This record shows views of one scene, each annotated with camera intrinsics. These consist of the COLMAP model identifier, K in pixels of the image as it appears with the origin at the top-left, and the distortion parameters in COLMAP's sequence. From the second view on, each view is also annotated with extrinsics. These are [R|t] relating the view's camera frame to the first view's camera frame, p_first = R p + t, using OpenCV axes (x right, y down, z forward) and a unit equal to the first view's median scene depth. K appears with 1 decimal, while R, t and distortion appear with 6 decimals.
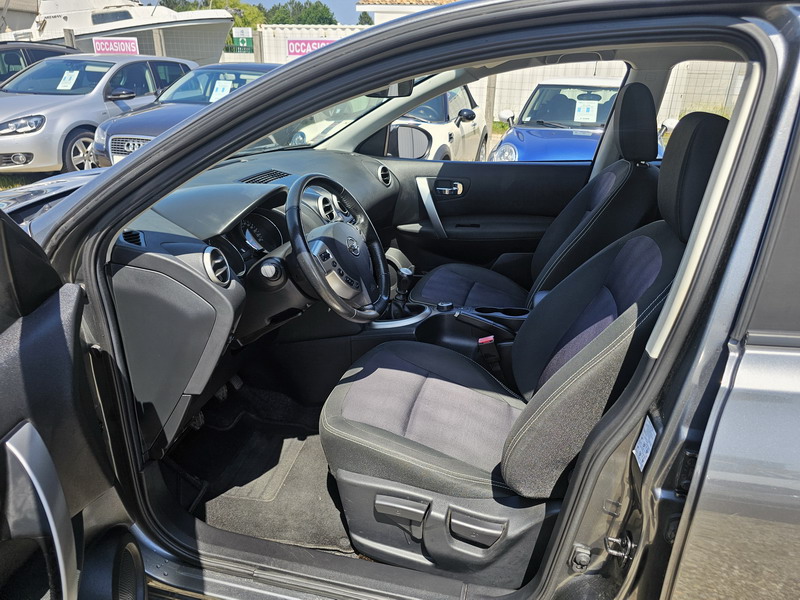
lens RADIAL K [[531.5, 0, 399.7], [0, 531.5, 289.4], [0, 0, 1]] dist [0.032723, -0.002176]
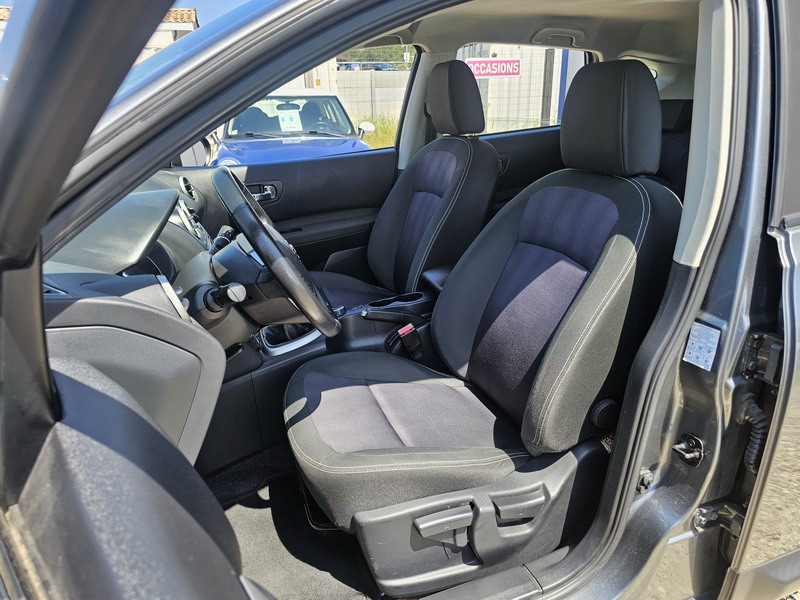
lens RADIAL K [[540.4, 0, 400.0], [0, 540.4, 300.0], [0, 0, 1]] dist [0.039768, -0.029915]
pose [[0.842235, -0.236399, 0.484517, -0.283218], [0.244945, 0.968411, 0.046706, -0.003169], [-0.480253, 0.079343, 0.873534, 0.154812]]
